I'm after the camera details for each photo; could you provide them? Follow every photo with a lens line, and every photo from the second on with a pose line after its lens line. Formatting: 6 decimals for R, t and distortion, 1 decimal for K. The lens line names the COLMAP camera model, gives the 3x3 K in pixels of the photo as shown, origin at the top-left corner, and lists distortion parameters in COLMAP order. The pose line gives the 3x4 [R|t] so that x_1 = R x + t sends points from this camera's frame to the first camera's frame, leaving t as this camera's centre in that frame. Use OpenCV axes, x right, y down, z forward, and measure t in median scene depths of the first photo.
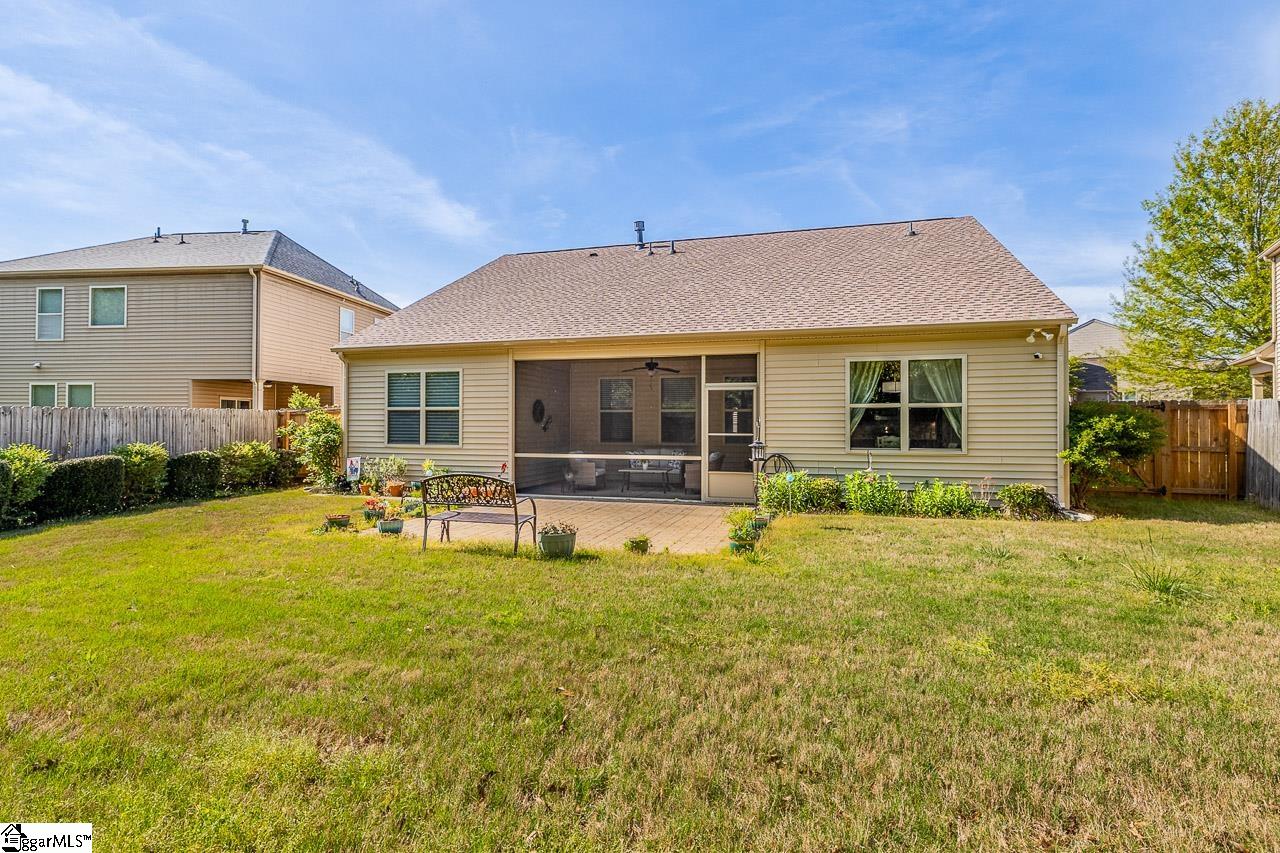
lens RADIAL K [[679.0, 0, 642.2], [0, 679.0, 395.5], [0, 0, 1]] dist [-0.000648, -0.000977]
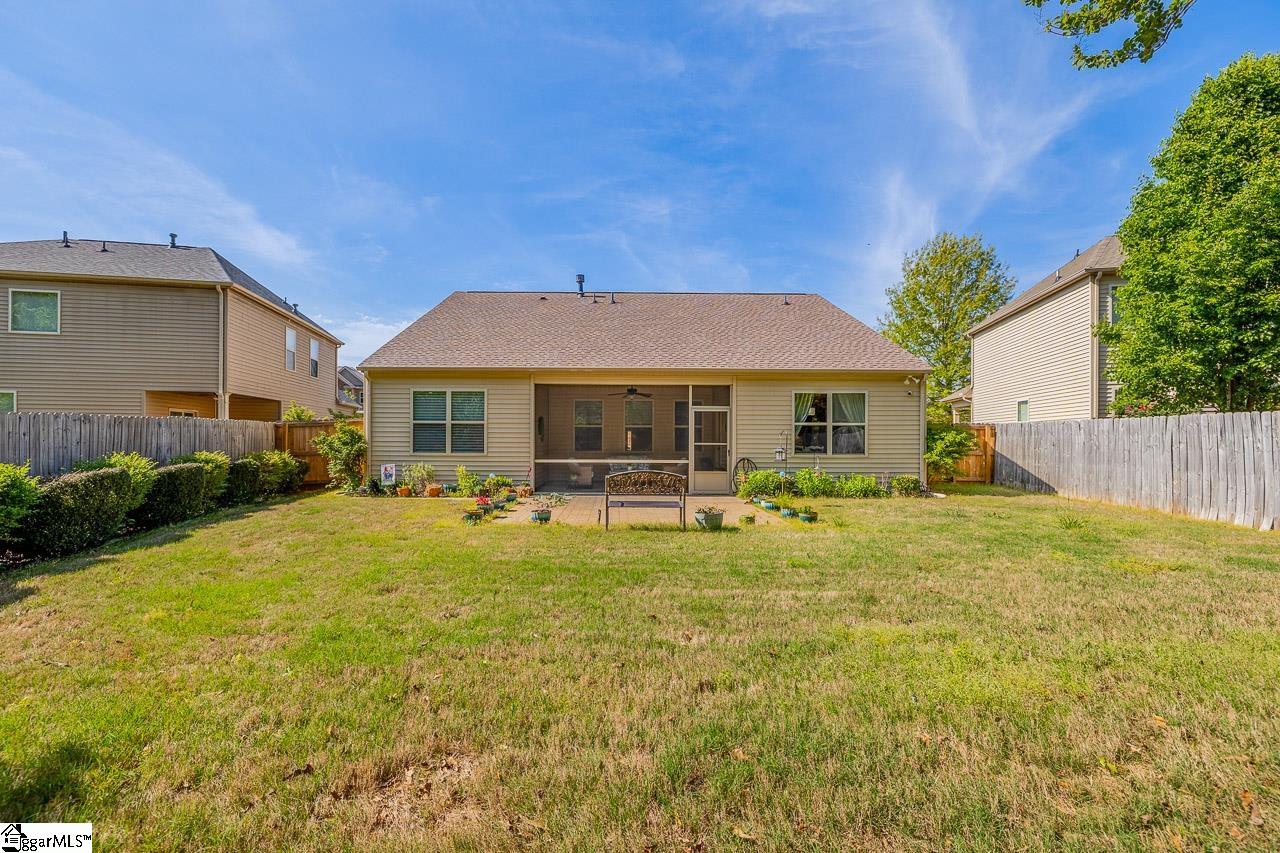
lens RADIAL K [[551.2, 0, 640.0], [0, 551.2, 426.5], [0, 0, 1]] dist [-0.003061, -0.000684]
pose [[0.950055, 0.010451, 0.311908, -0.342632], [-0.016345, 0.999734, 0.016288, 0.006633], [-0.311654, -0.020573, 0.949973, -0.004089]]
